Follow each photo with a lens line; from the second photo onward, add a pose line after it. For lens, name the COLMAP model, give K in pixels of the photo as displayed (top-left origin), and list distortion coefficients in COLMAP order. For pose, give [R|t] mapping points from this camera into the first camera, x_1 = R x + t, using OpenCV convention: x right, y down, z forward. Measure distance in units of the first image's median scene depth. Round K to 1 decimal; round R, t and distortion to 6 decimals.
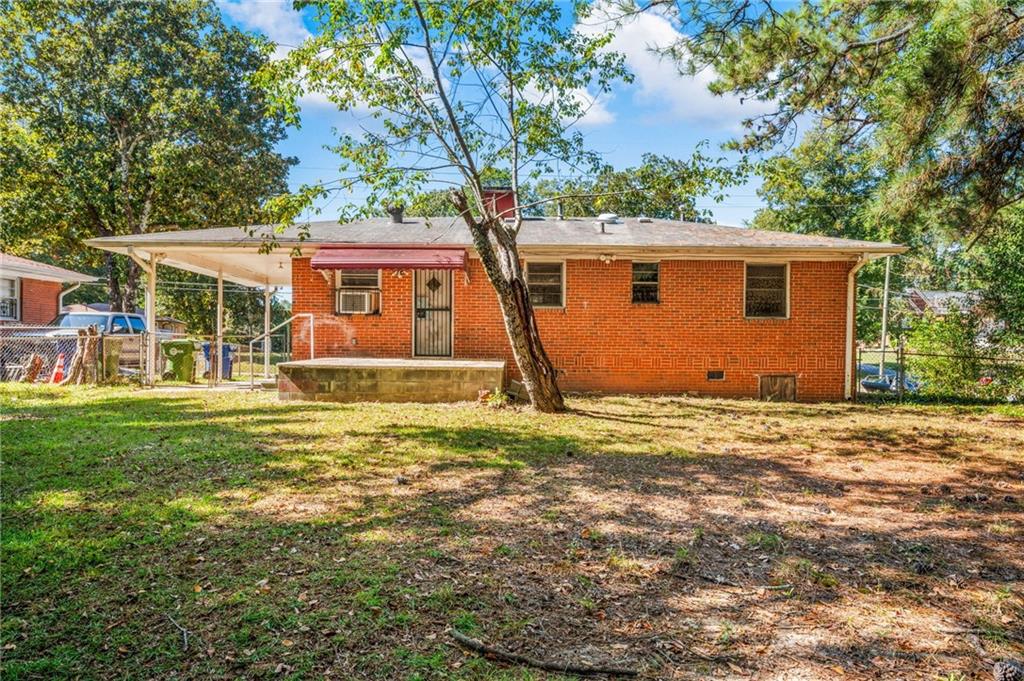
lens RADIAL K [[700.7, 0, 511.5], [0, 700.7, 345.6], [0, 0, 1]] dist [-0.005920, -0.000380]
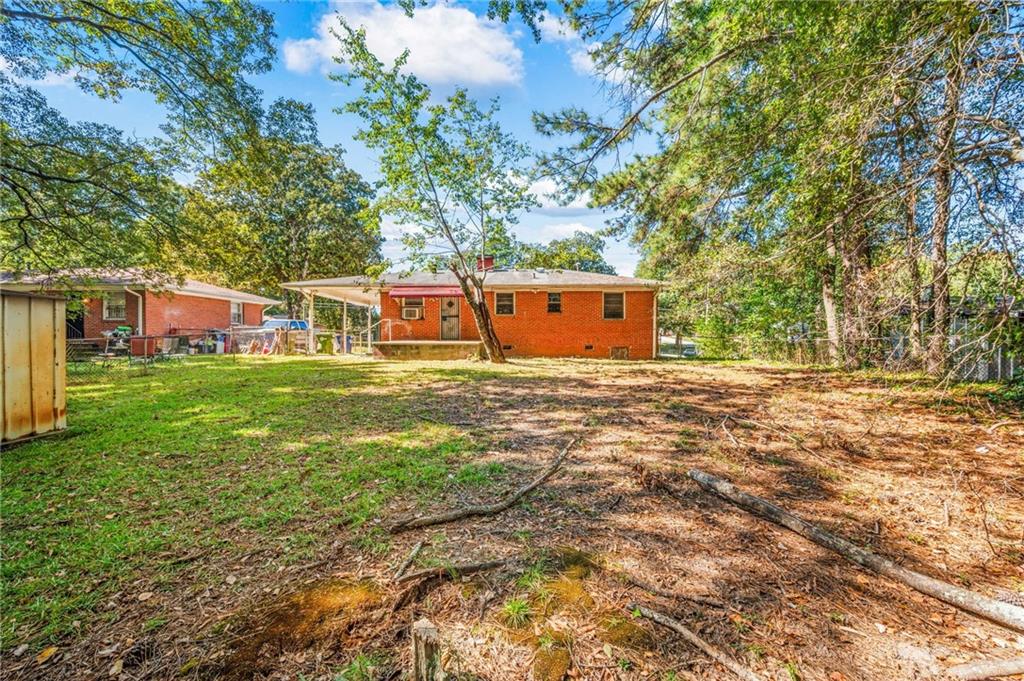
lens RADIAL K [[406.7, 0, 514.0], [0, 406.7, 334.0], [0, 0, 1]] dist [-0.001723, 0.000033]
pose [[0.999955, -0.009459, 0.000404, 0.071754], [0.009463, 0.999914, -0.009131, 0.011371], [-0.000318, 0.009135, 0.999958, -0.177983]]
